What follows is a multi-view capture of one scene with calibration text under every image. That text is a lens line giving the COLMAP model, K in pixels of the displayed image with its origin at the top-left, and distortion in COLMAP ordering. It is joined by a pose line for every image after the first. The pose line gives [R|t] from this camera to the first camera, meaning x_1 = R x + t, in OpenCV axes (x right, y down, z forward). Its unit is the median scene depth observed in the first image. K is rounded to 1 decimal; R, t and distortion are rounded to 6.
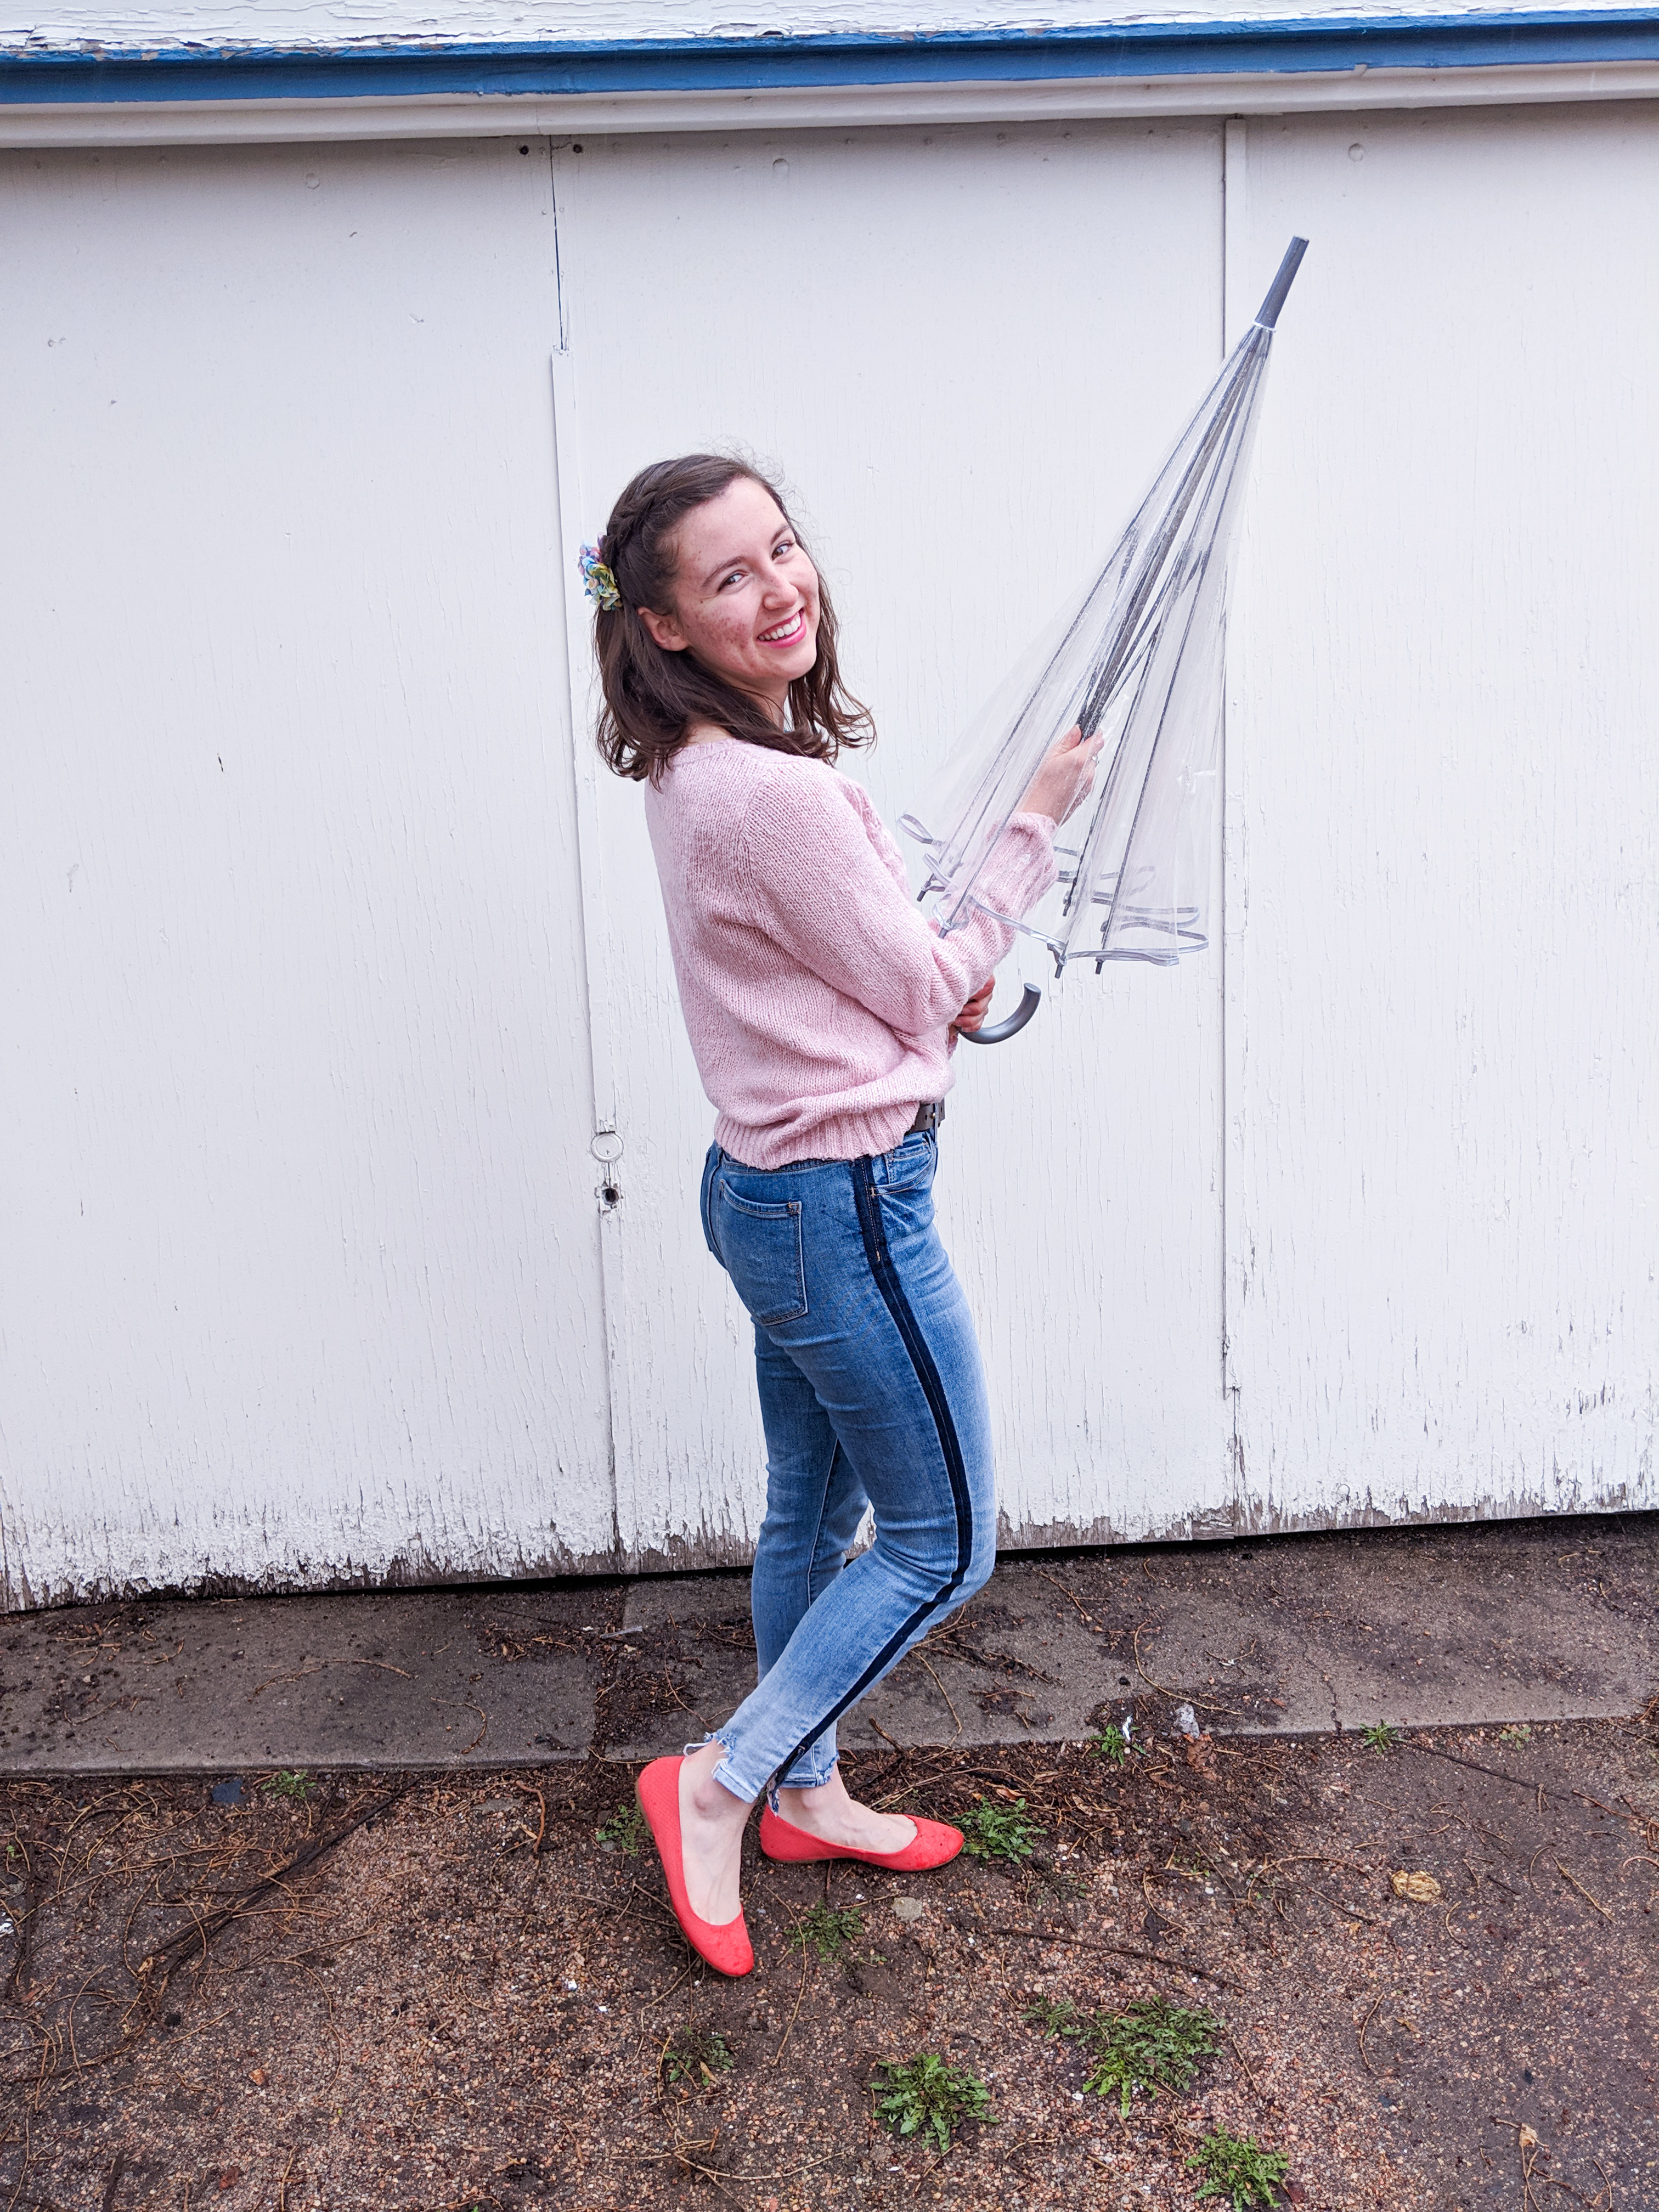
lens RADIAL K [[1925.0, 0, 930.9], [0, 1925.0, 1142.6], [0, 0, 1]] dist [-0.023654, 0.034973]
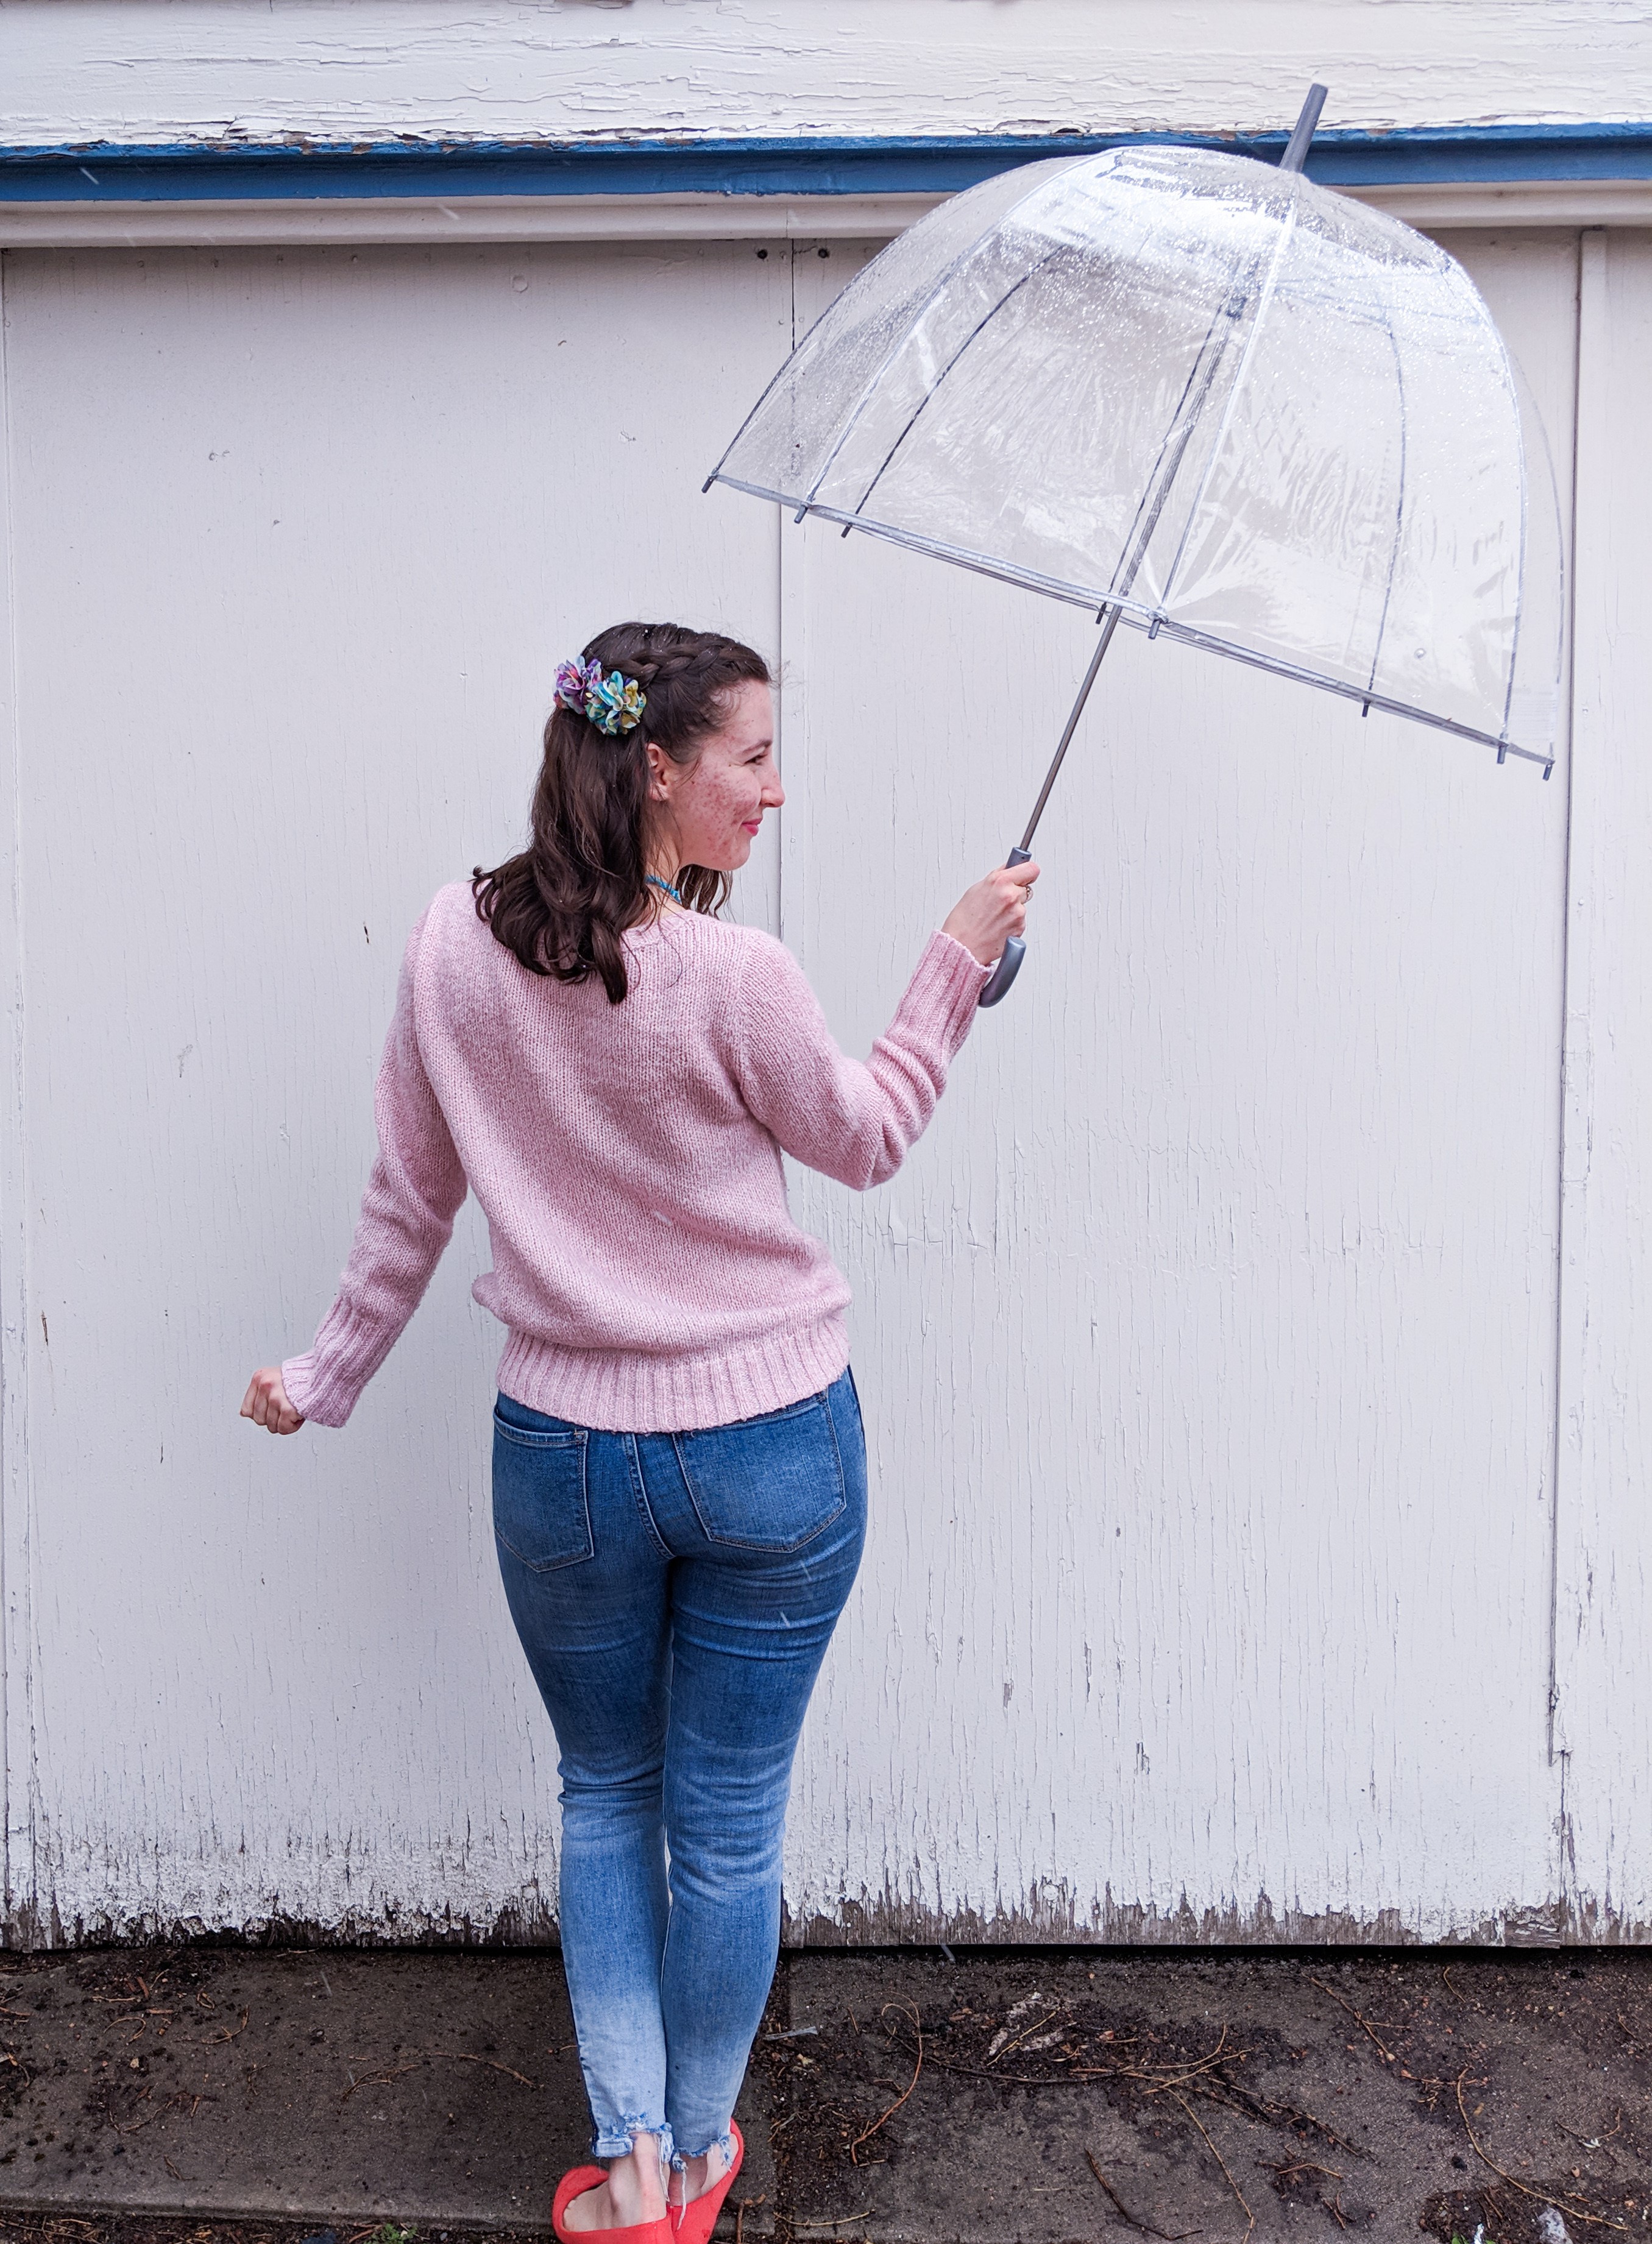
lens RADIAL K [[2000.1, 0, 665.7], [0, 2000.1, 967.0], [0, 0, 1]] dist [-0.017610, 0.029710]
pose [[0.997219, 0.037271, -0.064532, -0.183654], [-0.044506, 0.992416, -0.114584, -0.089267], [0.059772, 0.117137, 0.991315, 0.135208]]
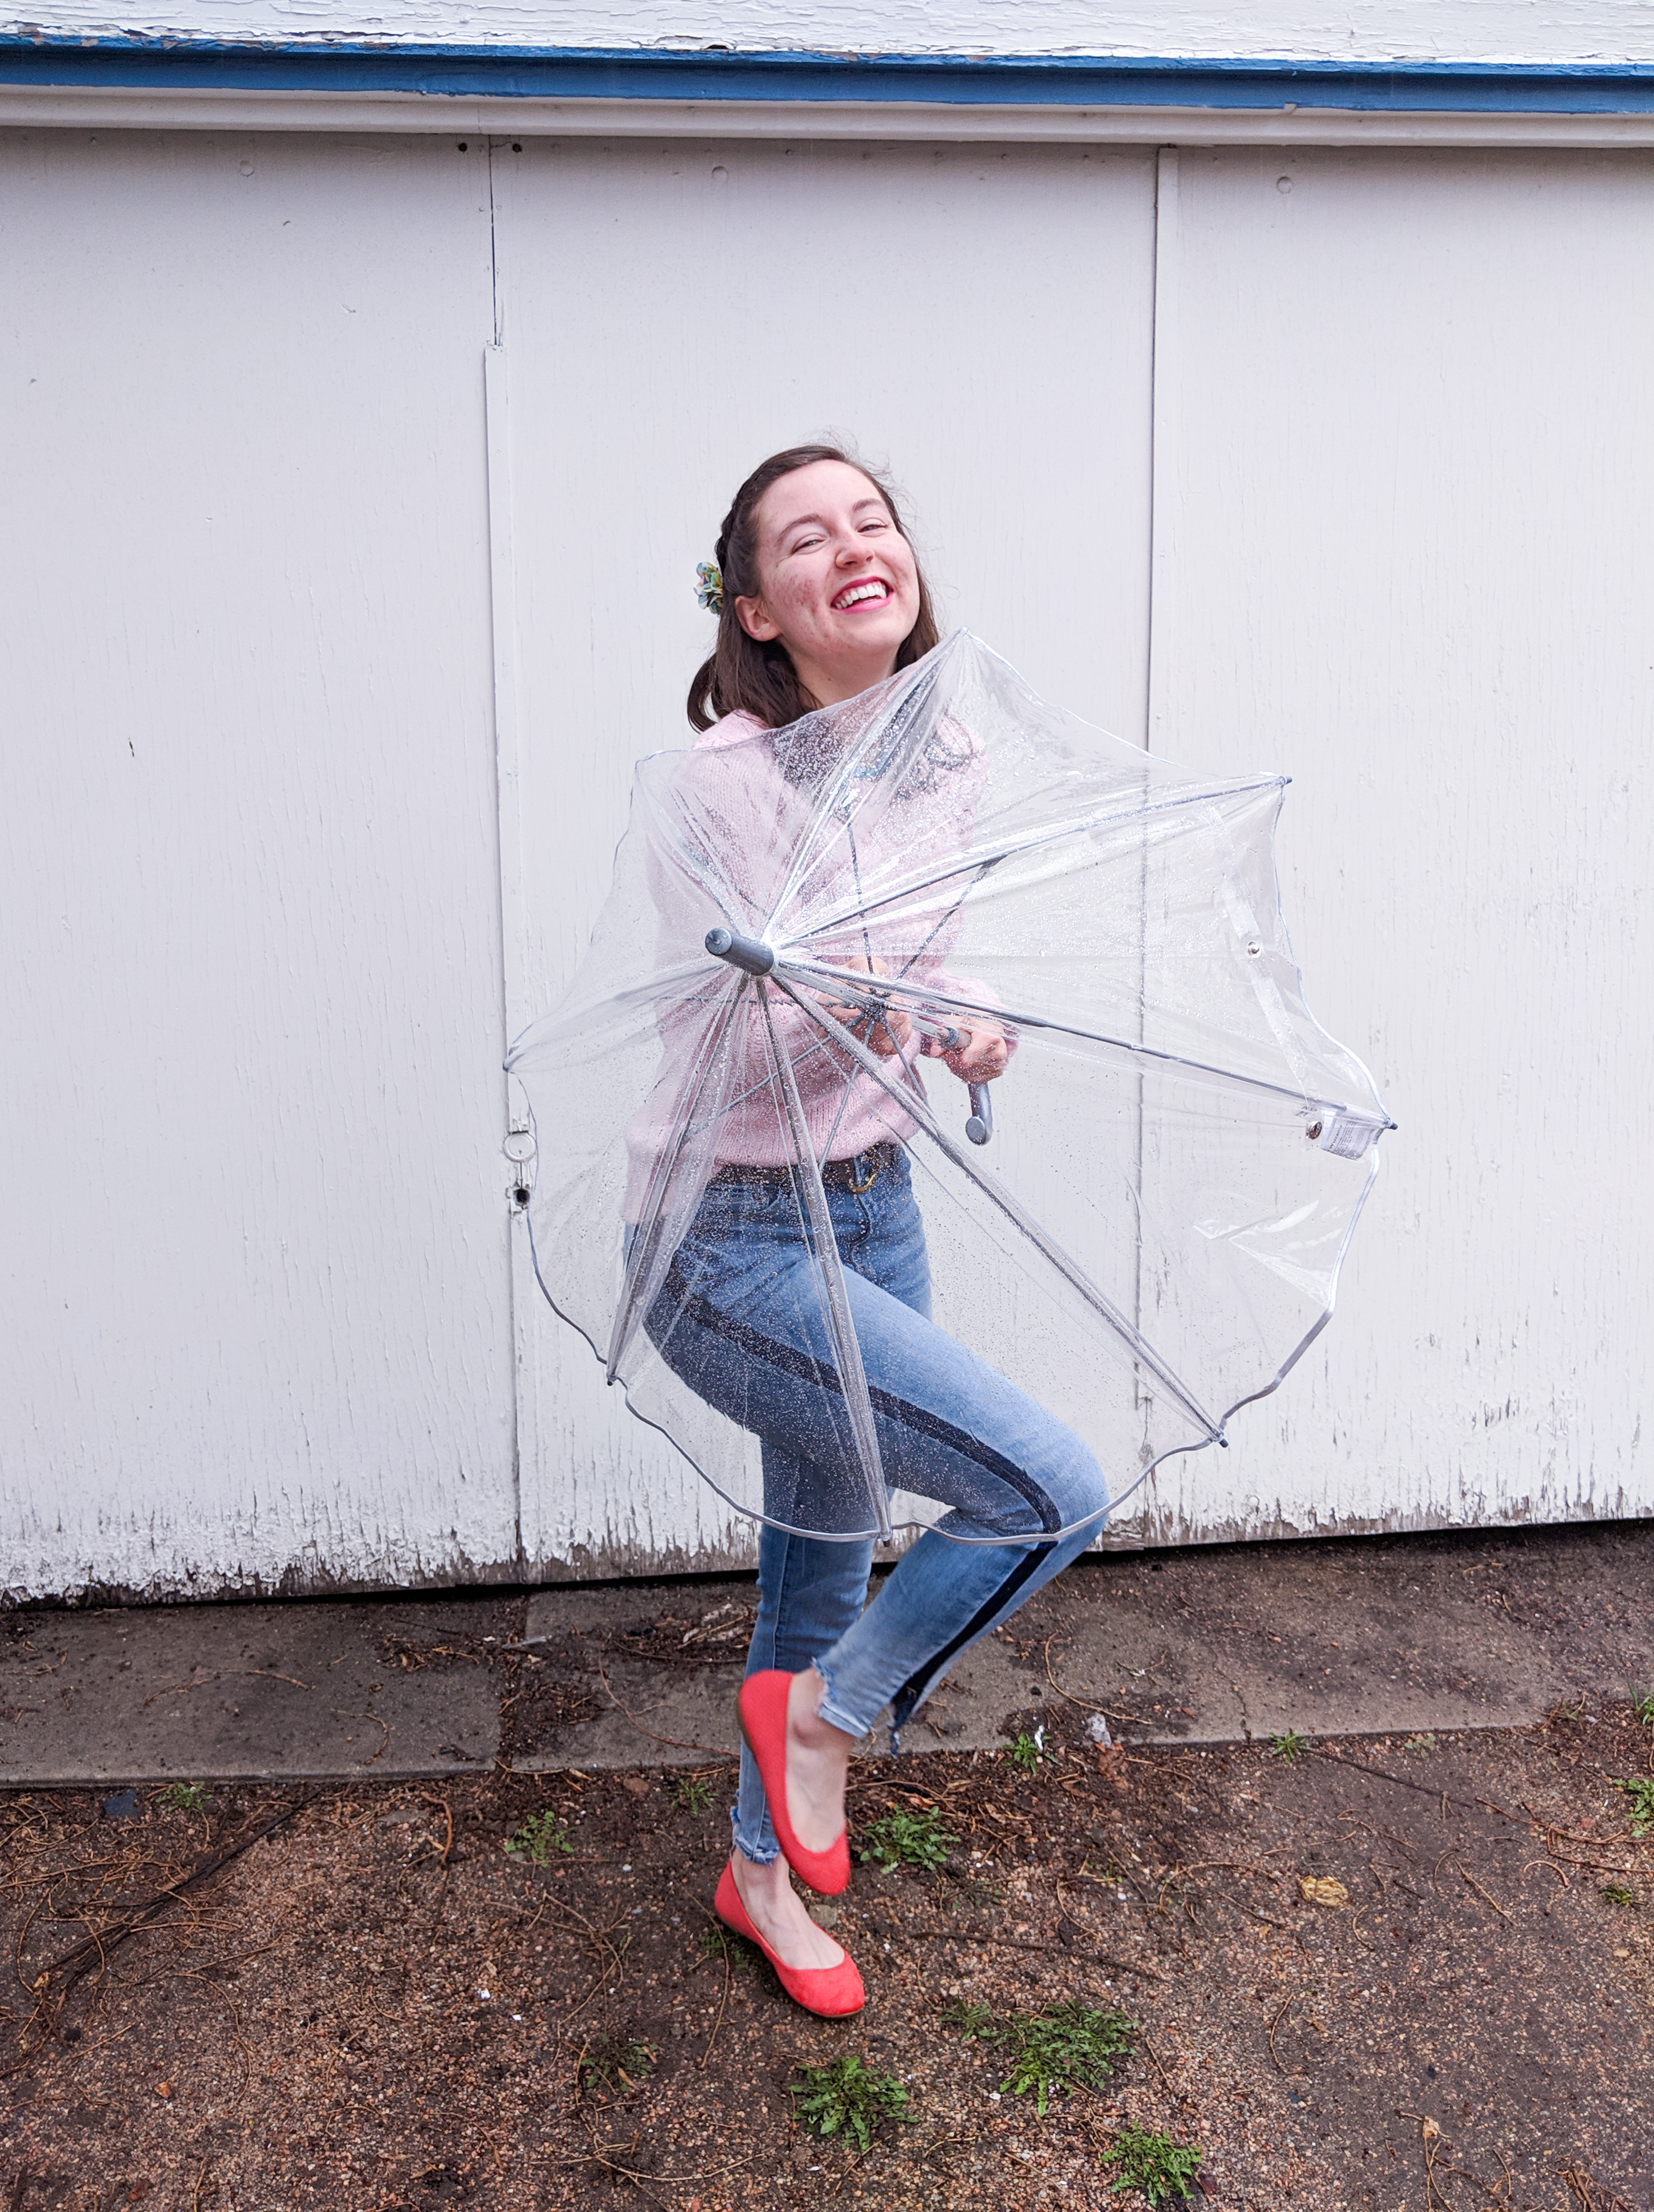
lens RADIAL K [[2118.3, 0, 924.3], [0, 2118.3, 1085.4], [0, 0, 1]] dist [-0.022839, 0.038592]
pose [[0.997500, 0.018291, 0.068265, -0.038181], [-0.016638, 0.999556, -0.024706, -0.006085], [-0.068686, 0.023508, 0.997361, -0.099471]]
